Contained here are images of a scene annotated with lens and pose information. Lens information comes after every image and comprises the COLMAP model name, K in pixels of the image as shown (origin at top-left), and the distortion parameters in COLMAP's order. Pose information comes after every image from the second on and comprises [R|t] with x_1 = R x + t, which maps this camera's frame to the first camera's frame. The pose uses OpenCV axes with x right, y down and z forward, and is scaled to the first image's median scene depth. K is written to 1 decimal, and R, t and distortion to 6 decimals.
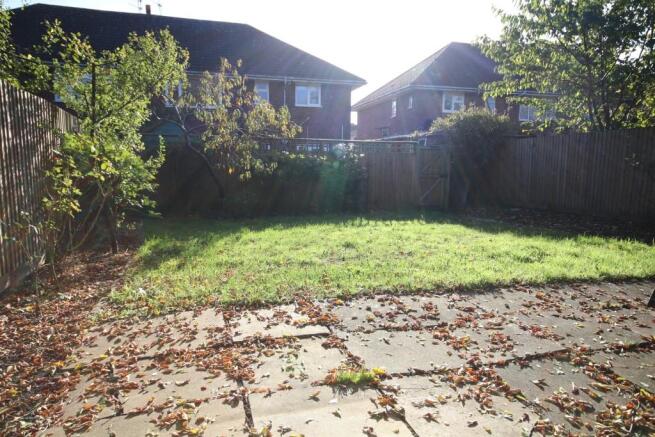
lens RADIAL K [[432.4, 0, 327.4], [0, 432.4, 219.6], [0, 0, 1]] dist [-0.001317, 0.000019]
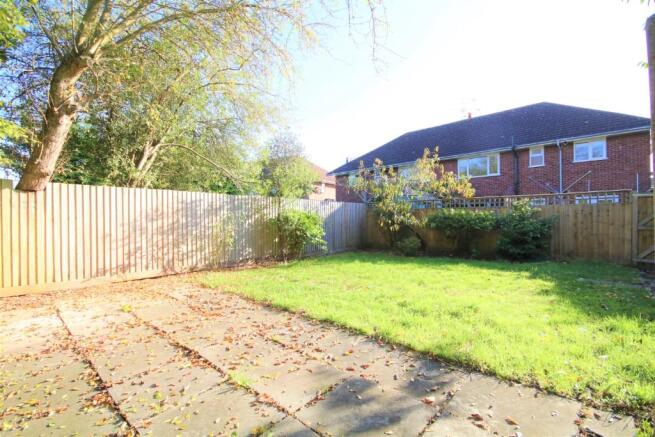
lens RADIAL K [[300.8, 0, 327.3], [0, 300.8, 219.1], [0, 0, 1]] dist [-0.004246, -0.000218]
pose [[0.526962, -0.022873, -0.849581, 0.442953], [-0.084300, 0.993302, -0.079030, -0.023739], [0.845698, 0.113265, 0.521504, 0.203938]]
